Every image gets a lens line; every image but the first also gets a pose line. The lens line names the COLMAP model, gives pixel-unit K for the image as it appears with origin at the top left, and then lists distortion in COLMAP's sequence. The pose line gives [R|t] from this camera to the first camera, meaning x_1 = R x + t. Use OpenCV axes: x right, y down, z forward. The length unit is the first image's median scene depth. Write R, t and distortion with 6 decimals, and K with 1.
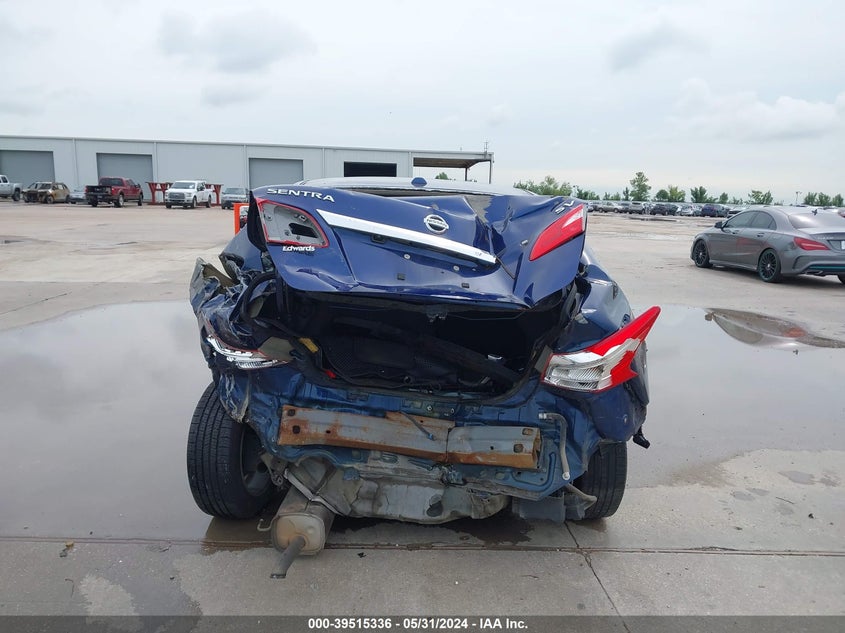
lens RADIAL K [[684.9, 0, 417.8], [0, 684.9, 315.5], [0, 0, 1]] dist [0.017455, -0.023518]
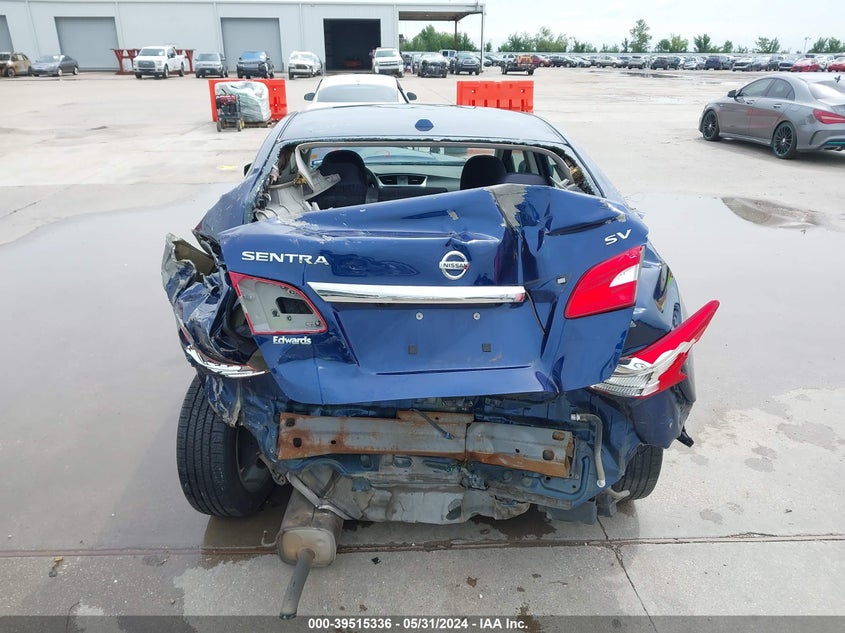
lens RADIAL K [[684.9, 0, 416.3], [0, 684.9, 321.5], [0, 0, 1]] dist [0.017455, -0.023518]
pose [[0.999528, -0.029962, 0.006841, -0.022075], [0.027956, 0.978863, 0.202598, -0.140740], [-0.012766, -0.202311, 0.979238, 0.143123]]
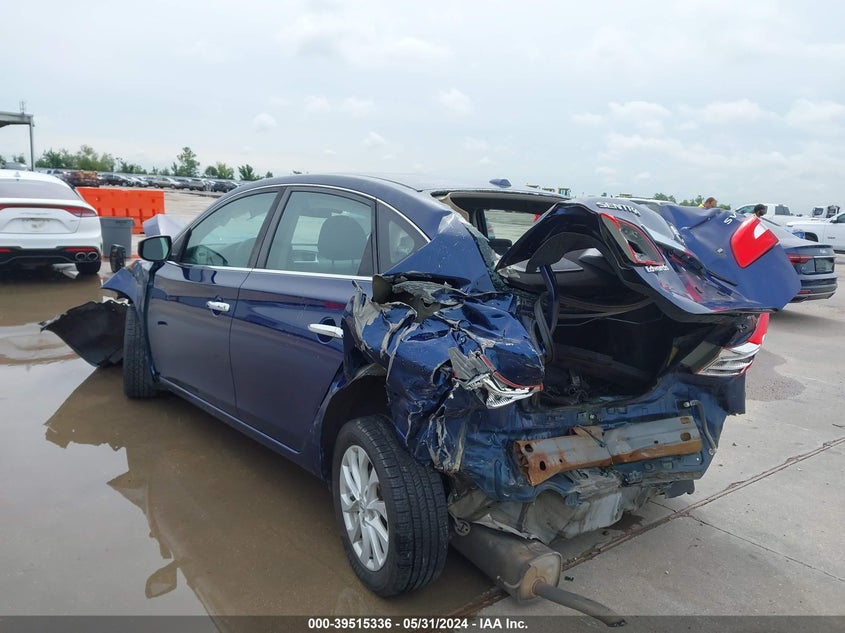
lens RADIAL K [[684.9, 0, 425.3], [0, 684.9, 321.5], [0, 0, 1]] dist [0.017455, -0.023518]
pose [[0.789856, -0.095295, 0.605843, -0.724902], [0.068881, 0.995388, 0.066766, -0.080871], [-0.609412, -0.011004, 0.792778, 0.333279]]
